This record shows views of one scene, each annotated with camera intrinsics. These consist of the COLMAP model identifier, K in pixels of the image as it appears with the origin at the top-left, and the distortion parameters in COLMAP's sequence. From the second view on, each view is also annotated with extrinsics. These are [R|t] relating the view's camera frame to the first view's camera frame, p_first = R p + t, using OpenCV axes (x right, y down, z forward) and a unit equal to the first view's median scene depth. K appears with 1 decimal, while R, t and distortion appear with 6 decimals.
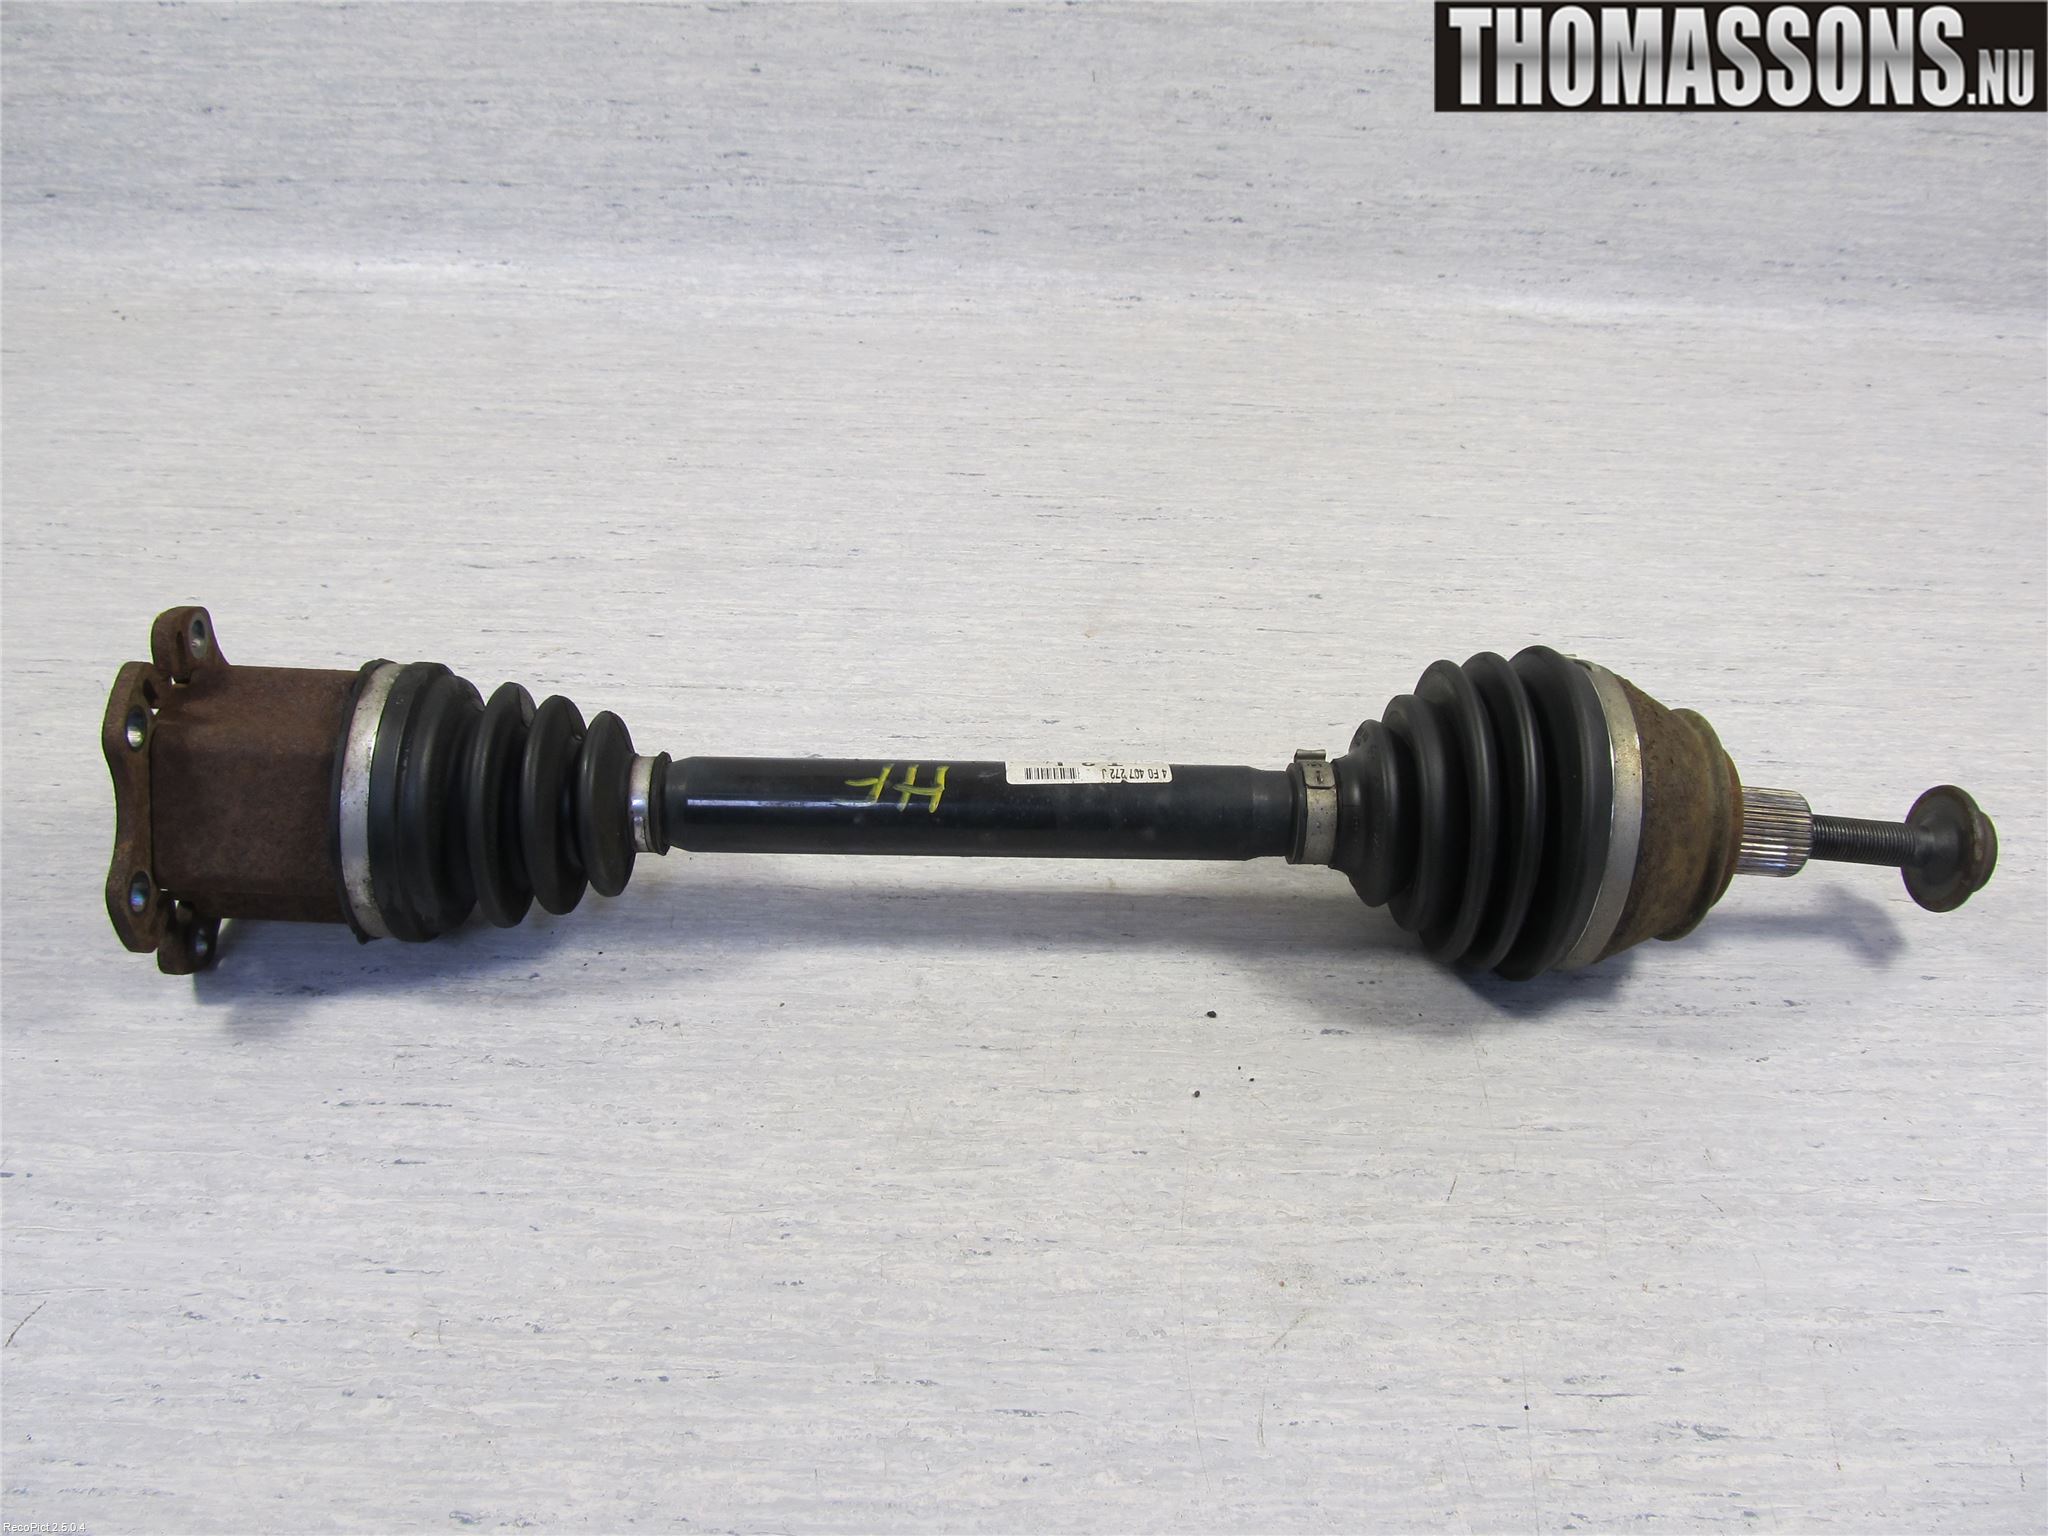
lens RADIAL K [[1687.0, 0, 1024.0], [0, 1687.0, 768.0], [0, 0, 1]] dist [-0.067119, 0.025868]
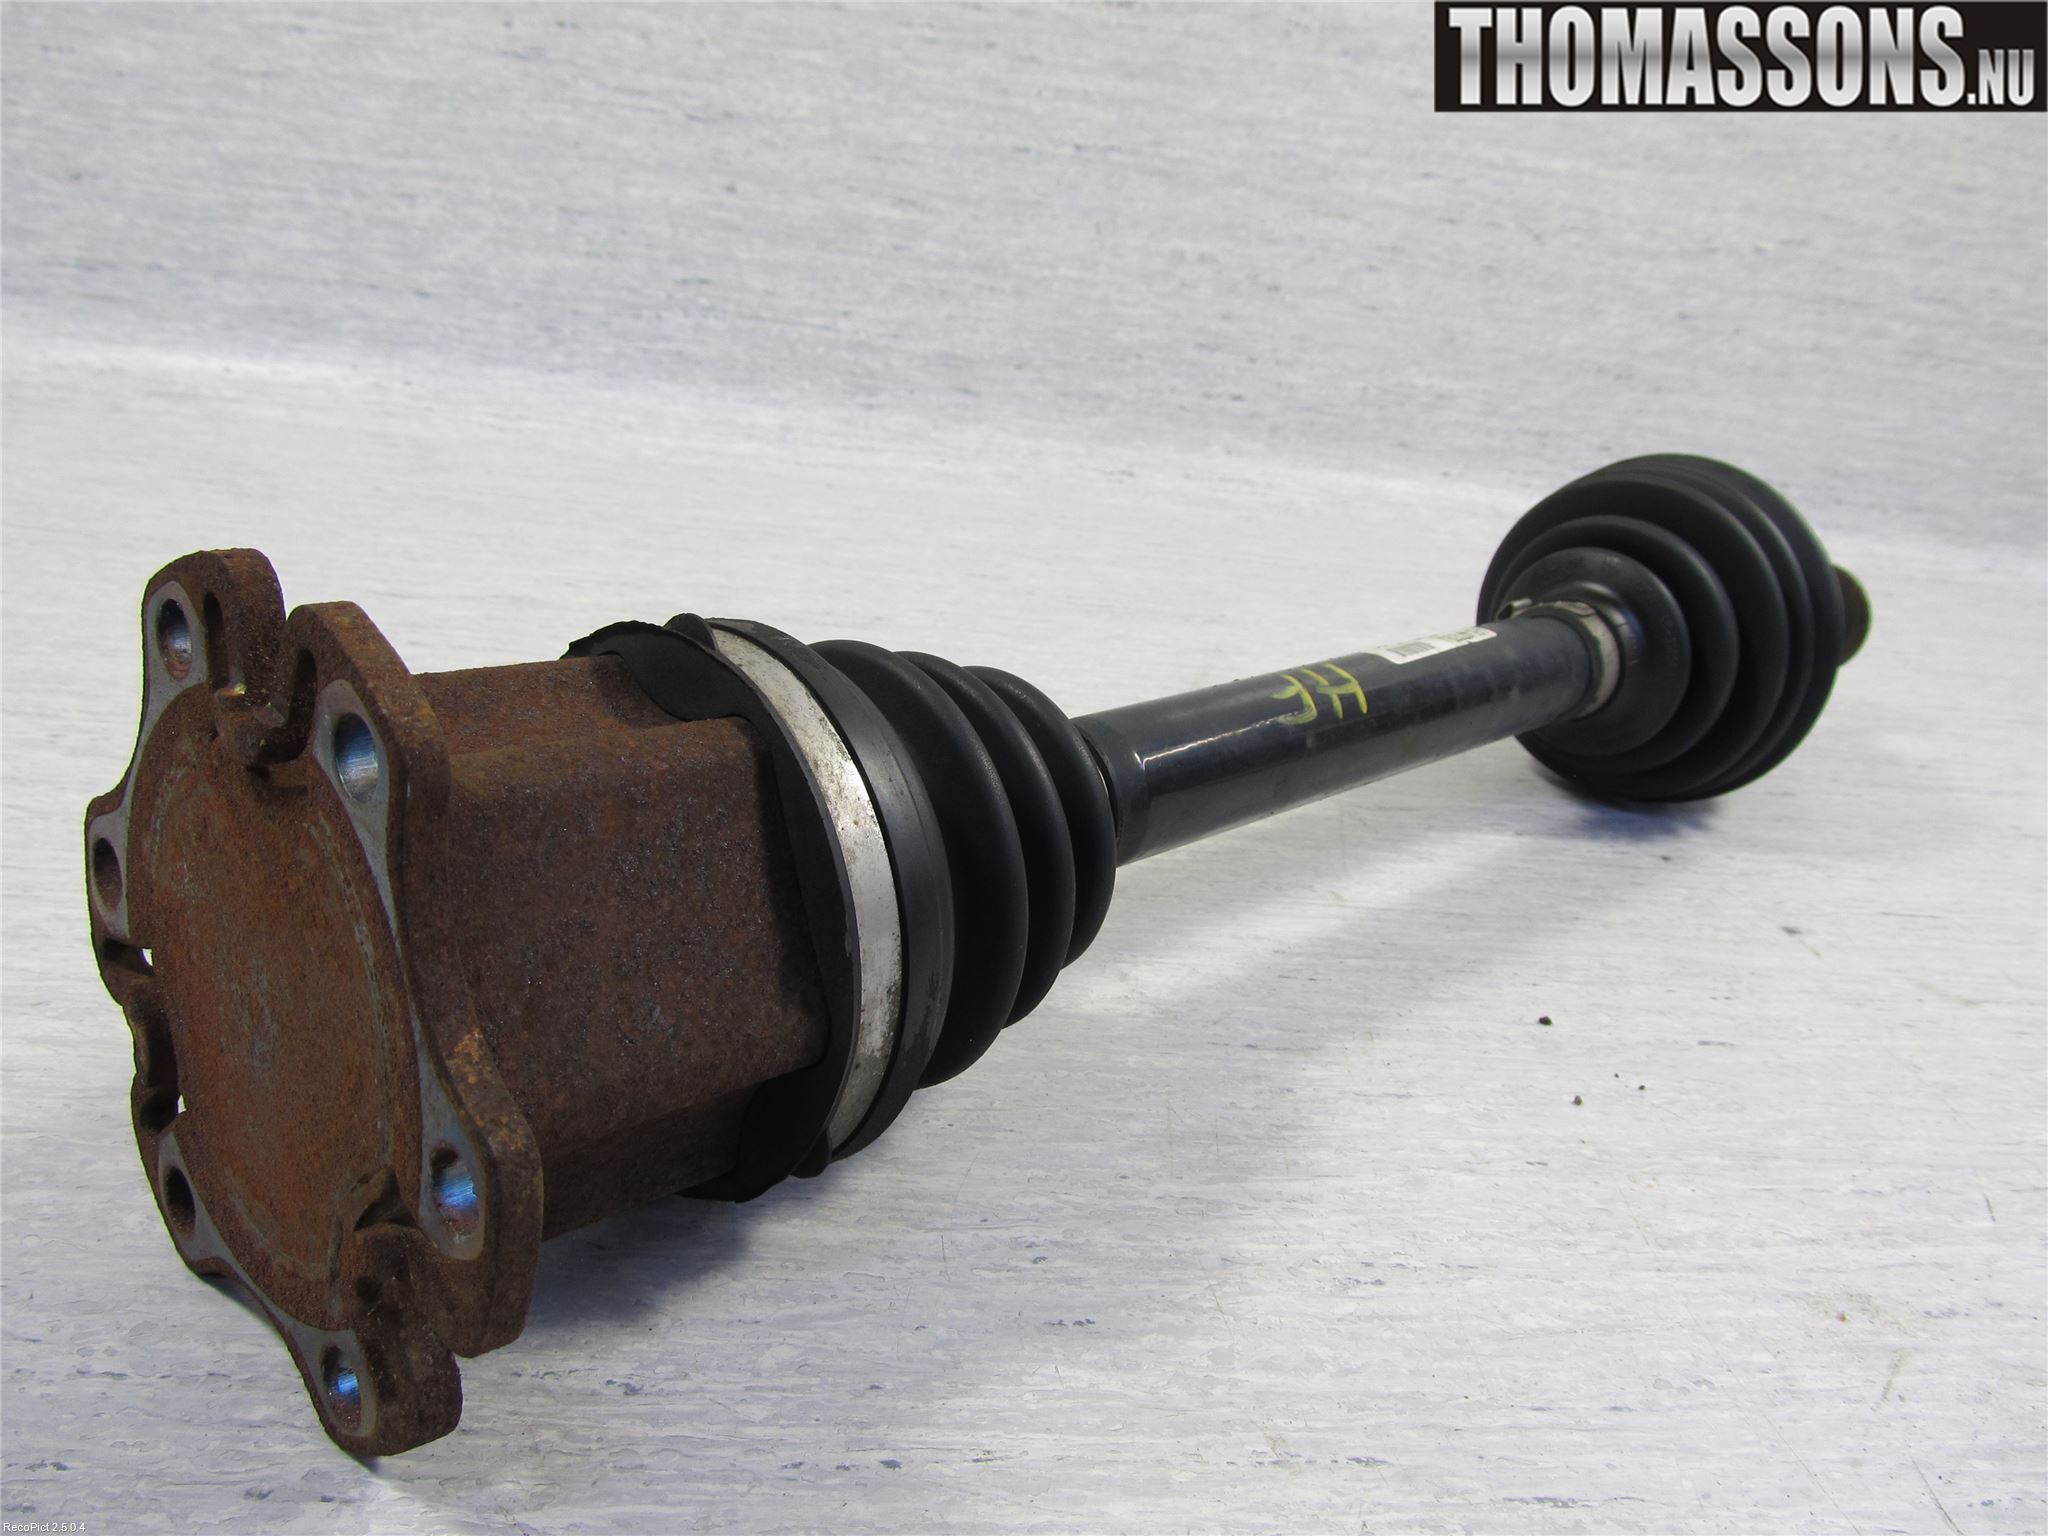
lens RADIAL K [[1687.0, 0, 1024.0], [0, 1687.0, 768.0], [0, 0, 1]] dist [-0.067119, 0.025868]
pose [[0.987356, 0.043355, 0.152477, -0.129775], [0.004195, 0.954390, -0.298534, 0.154384], [-0.158465, 0.295399, 0.942140, 0.214282]]
